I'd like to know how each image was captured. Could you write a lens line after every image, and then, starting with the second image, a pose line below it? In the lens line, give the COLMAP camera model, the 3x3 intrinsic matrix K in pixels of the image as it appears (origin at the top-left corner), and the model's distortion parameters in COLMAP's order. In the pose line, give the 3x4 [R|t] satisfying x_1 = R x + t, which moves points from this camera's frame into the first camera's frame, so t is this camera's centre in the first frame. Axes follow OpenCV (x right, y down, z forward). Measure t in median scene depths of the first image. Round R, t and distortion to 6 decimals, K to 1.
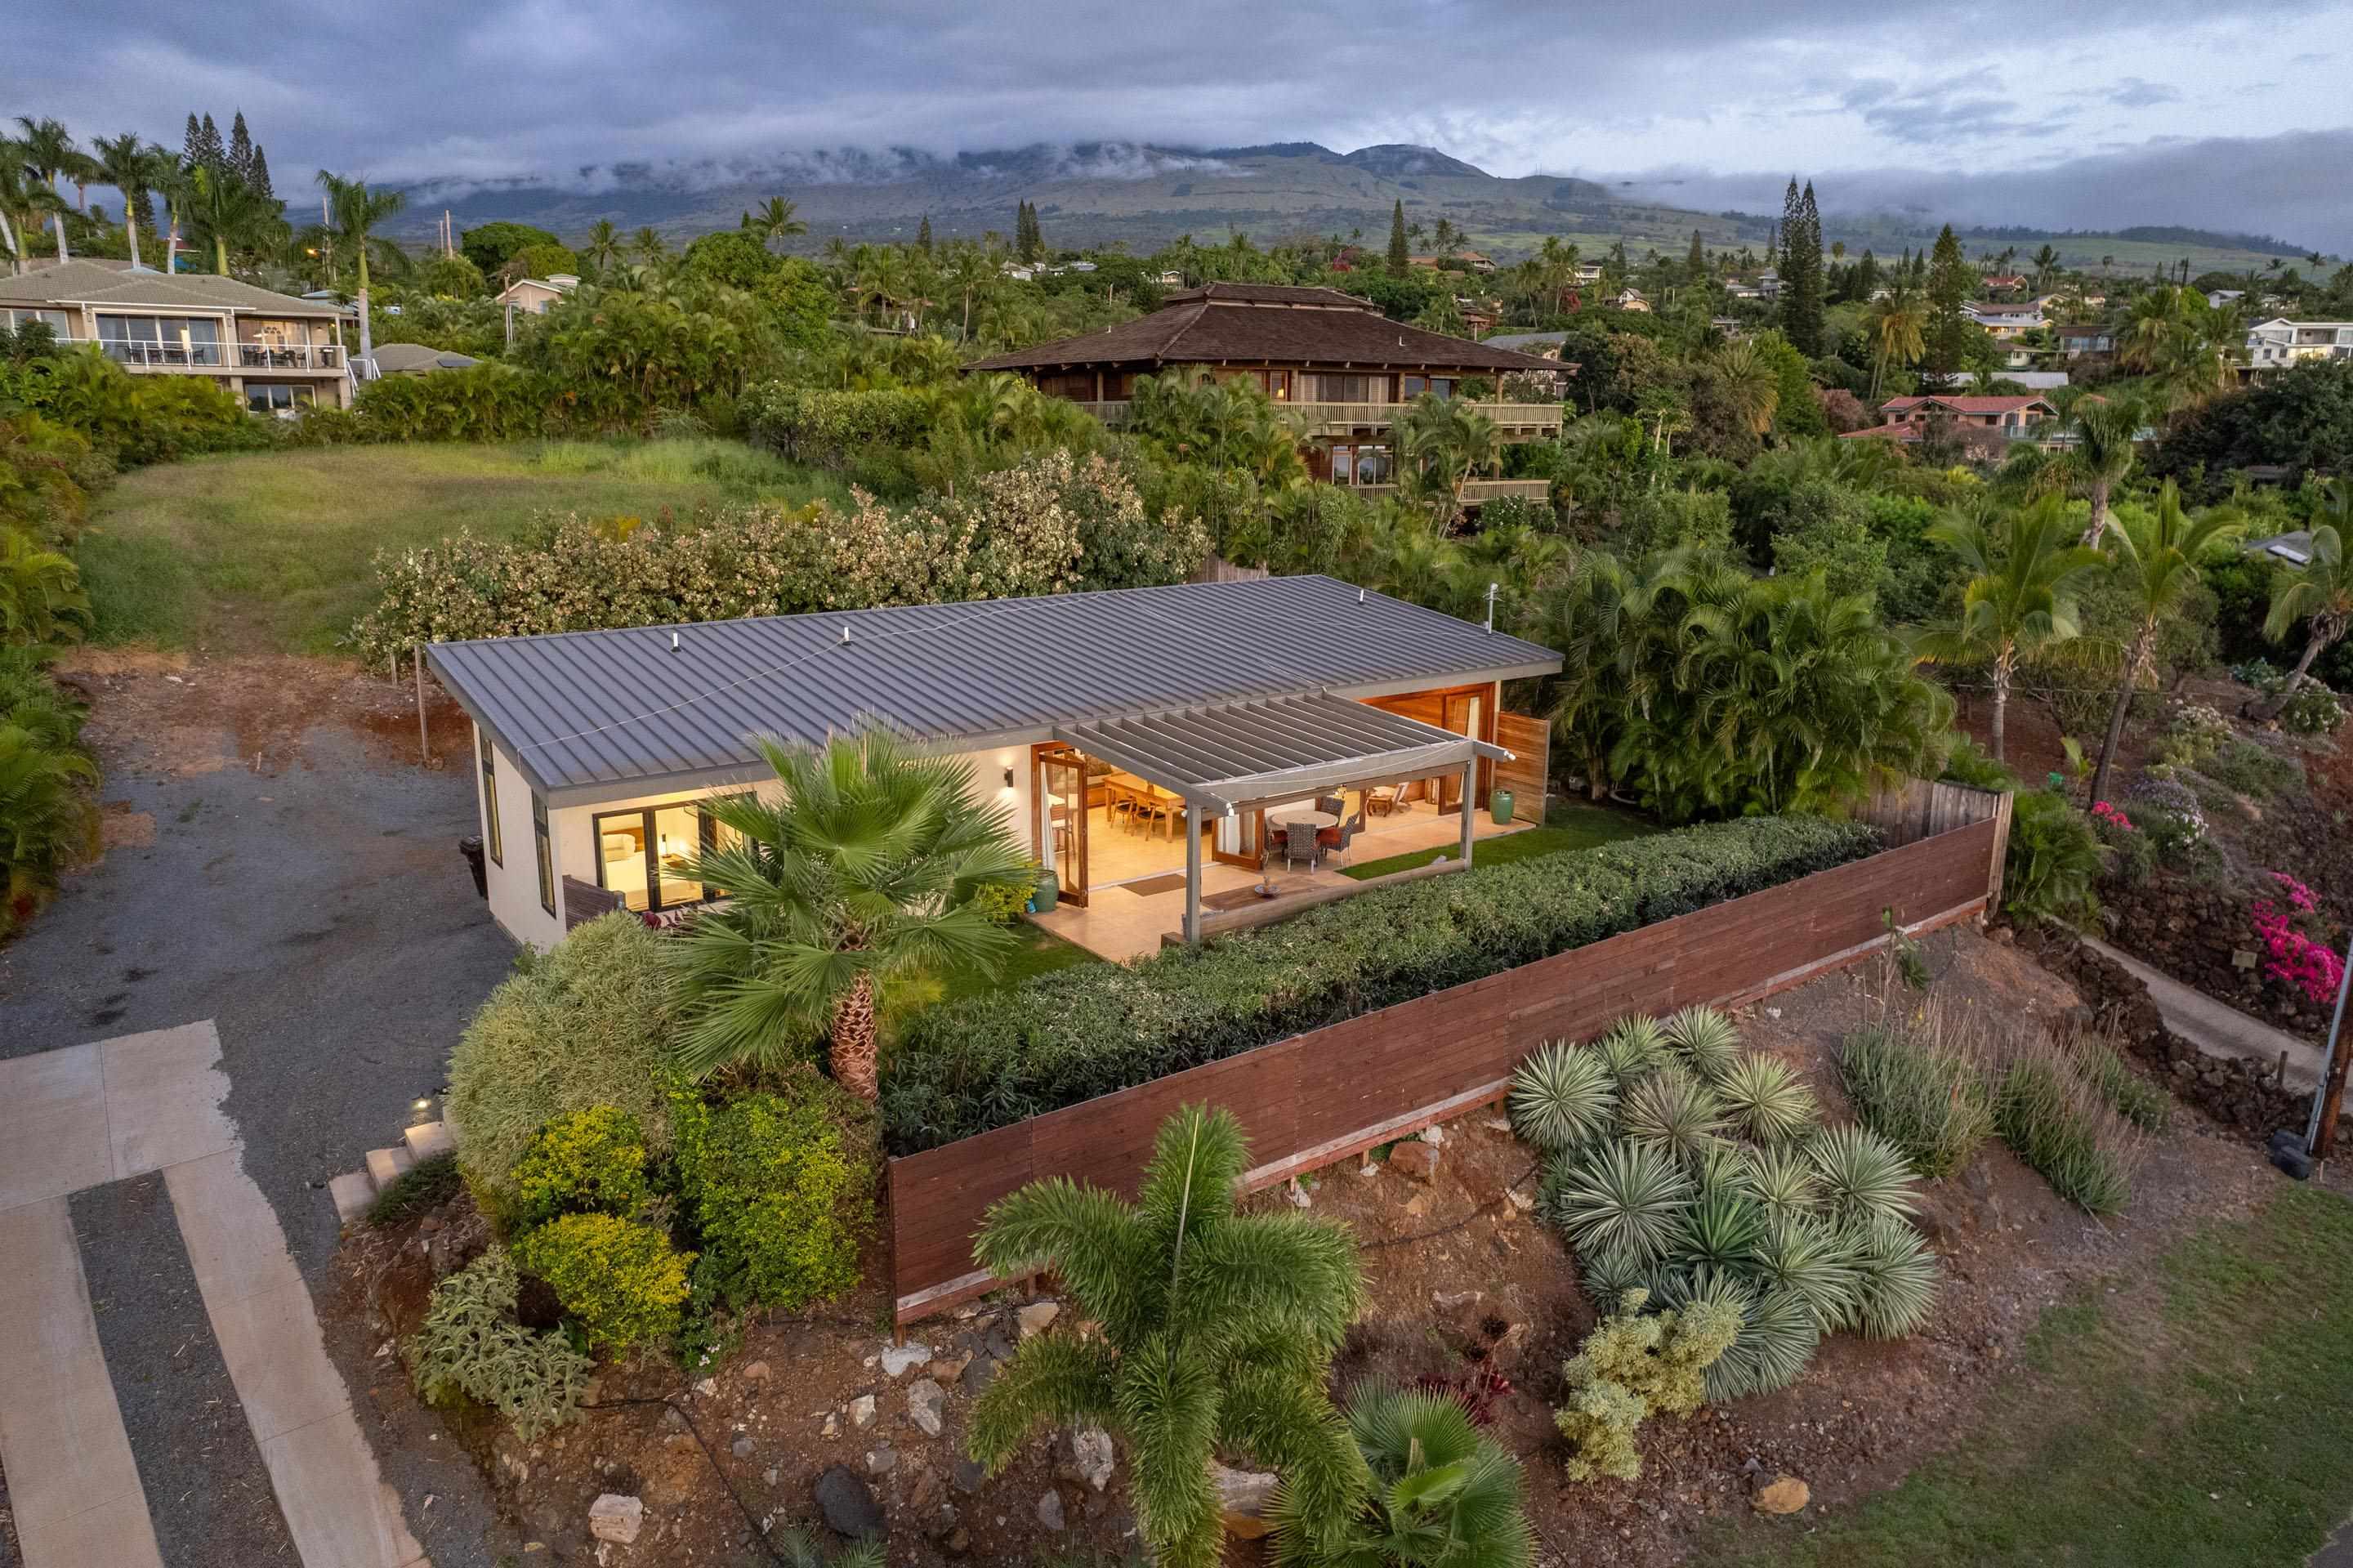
lens RADIAL K [[1608.7, 0, 1218.3], [0, 1608.7, 759.4], [0, 0, 1]] dist [-0.085615, 0.082000]
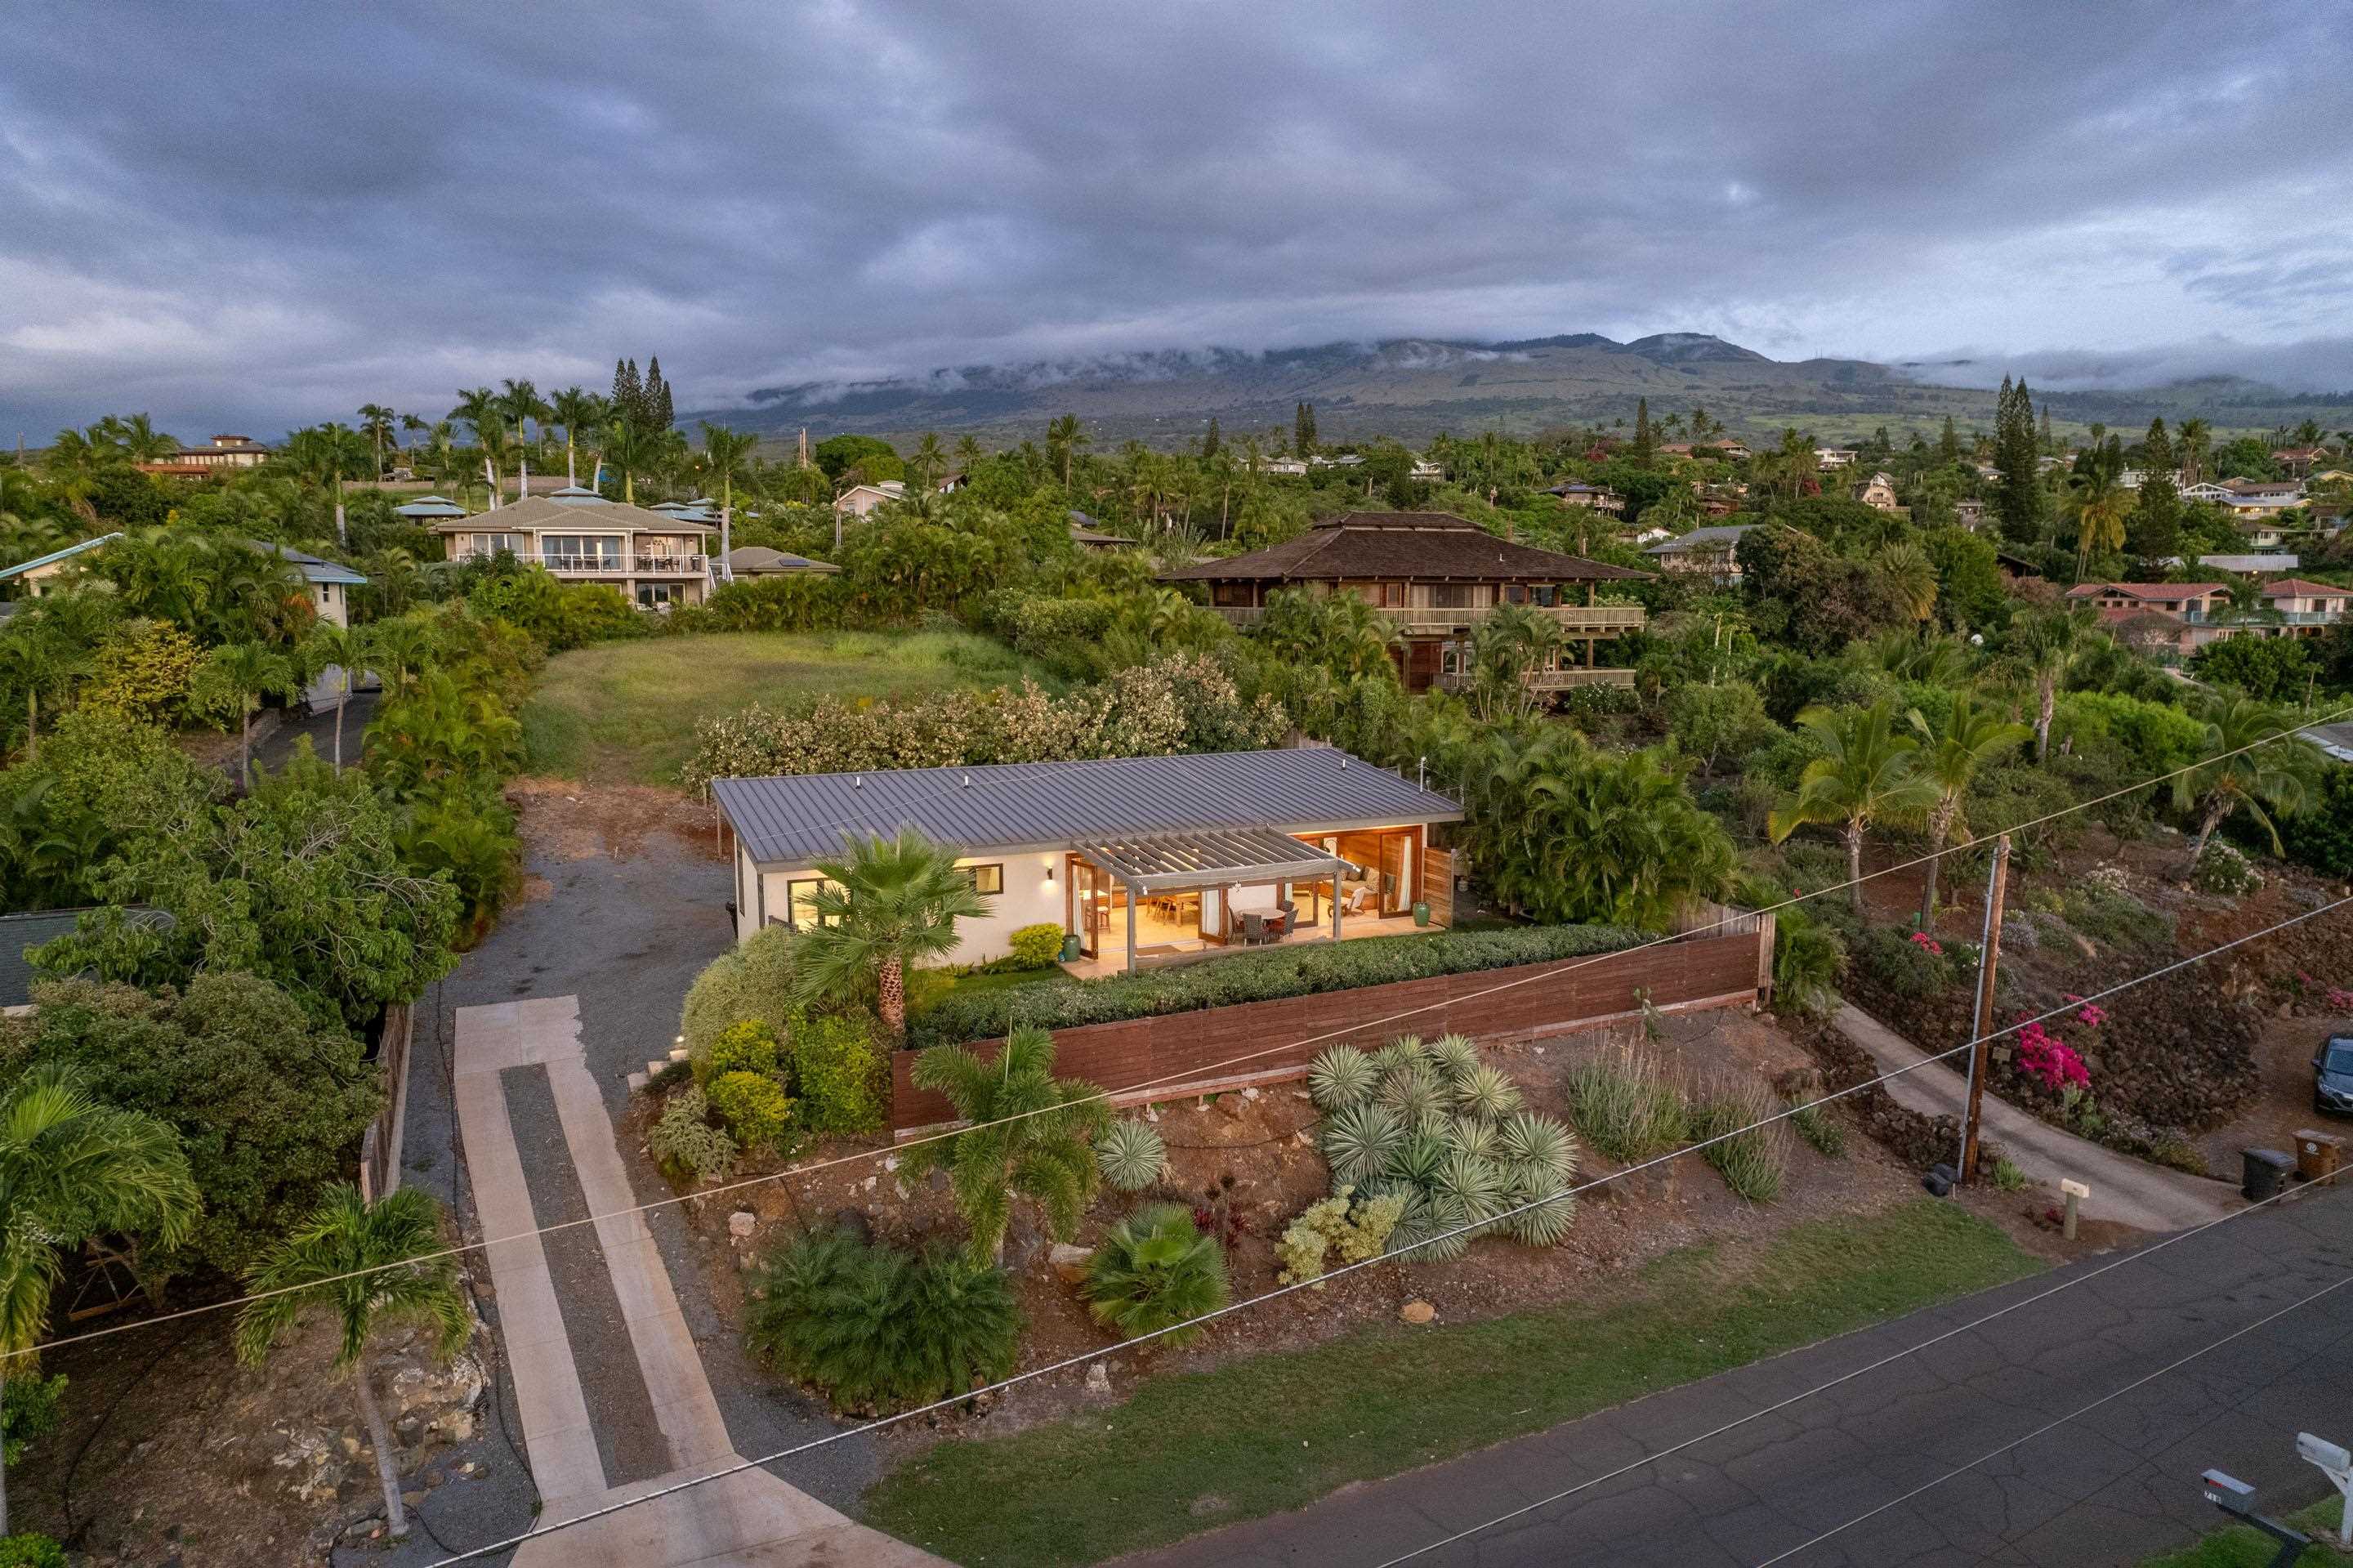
lens RADIAL K [[1523.6, 0, 1220.8], [0, 1523.6, 784.1], [0, 0, 1]] dist [-0.050879, 0.003859]
pose [[0.983265, 0.024155, -0.180573, 0.182060], [-0.039015, 0.996095, -0.079202, 0.021513], [0.177955, 0.084921, 0.980367, -0.268494]]
